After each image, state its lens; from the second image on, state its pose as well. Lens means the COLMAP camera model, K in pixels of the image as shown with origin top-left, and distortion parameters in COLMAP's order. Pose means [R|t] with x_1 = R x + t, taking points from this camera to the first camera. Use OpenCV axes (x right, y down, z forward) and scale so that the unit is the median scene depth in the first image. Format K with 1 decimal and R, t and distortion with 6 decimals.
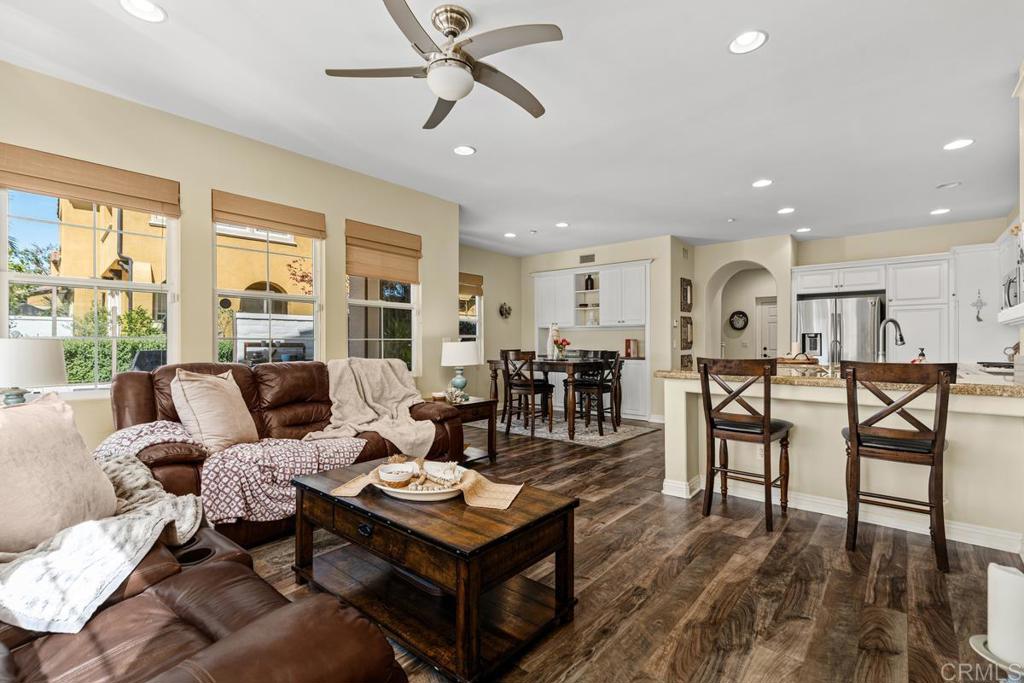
lens RADIAL K [[466.3, 0, 512.0], [0, 466.3, 342.7], [0, 0, 1]] dist [0.003119, -0.001800]
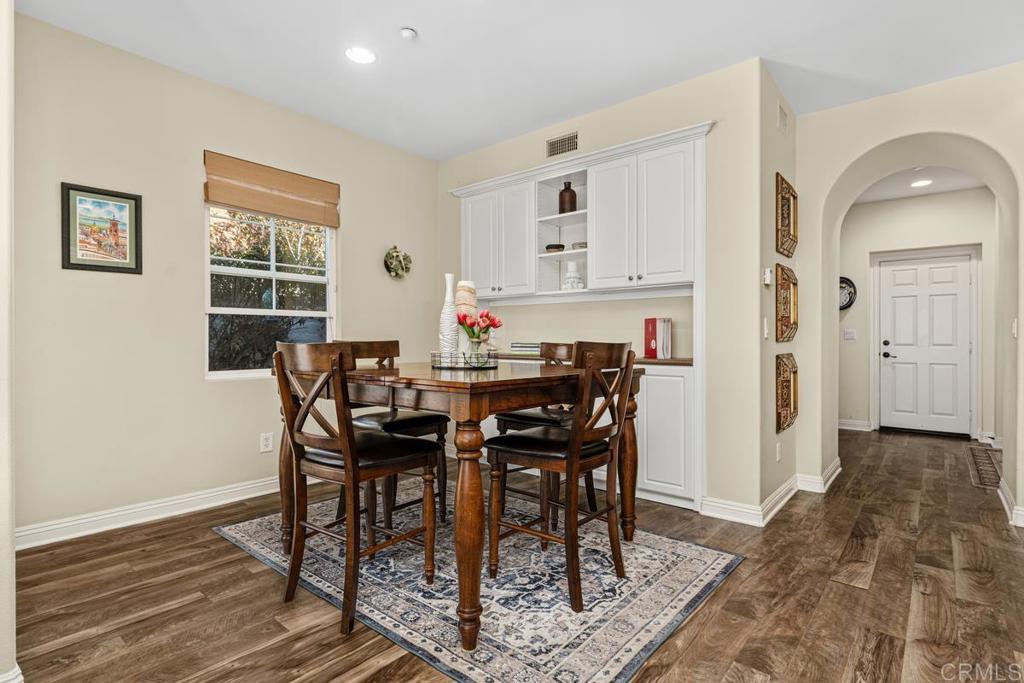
lens RADIAL K [[513.2, 0, 518.3], [0, 513.2, 340.7], [0, 0, 1]] dist [-0.003718, 0.000374]
pose [[0.999915, 0.001586, 0.012966, 0.118420], [-0.001656, 0.999984, 0.005418, 0.011462], [-0.012957, -0.005439, 0.999901, 0.521946]]
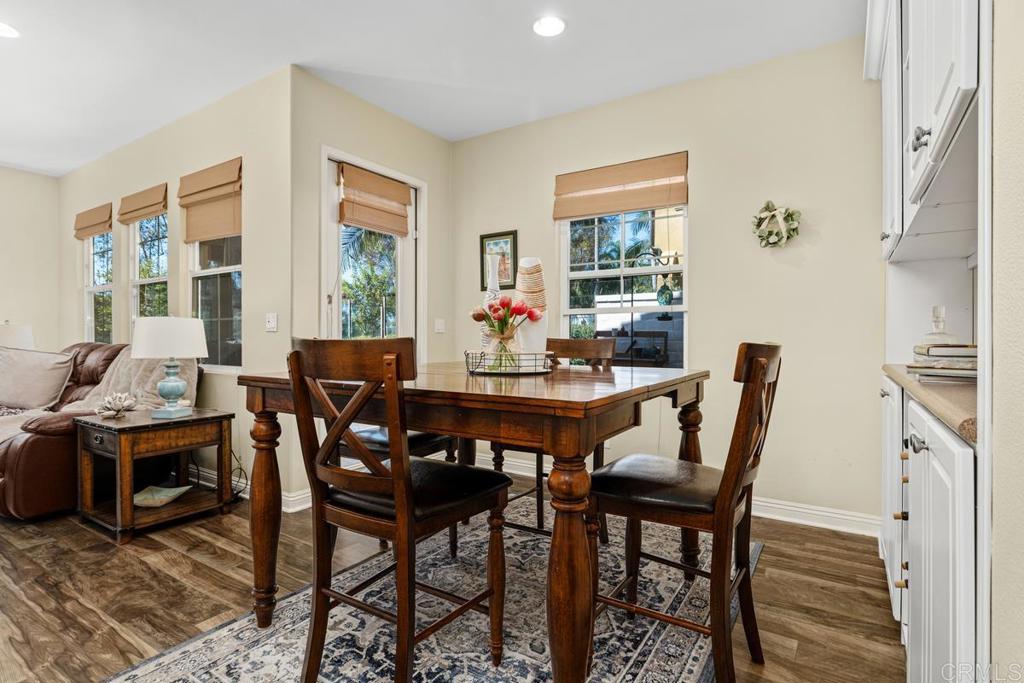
lens RADIAL K [[512.9, 0, 492.9], [0, 512.9, 336.0], [0, 0, 1]] dist [-0.005500, 0.001314]
pose [[0.112088, 0.004914, -0.993686, 0.361361], [0.005944, 0.999967, 0.005616, 0.009204], [0.993680, -0.006536, 0.112055, 0.838902]]
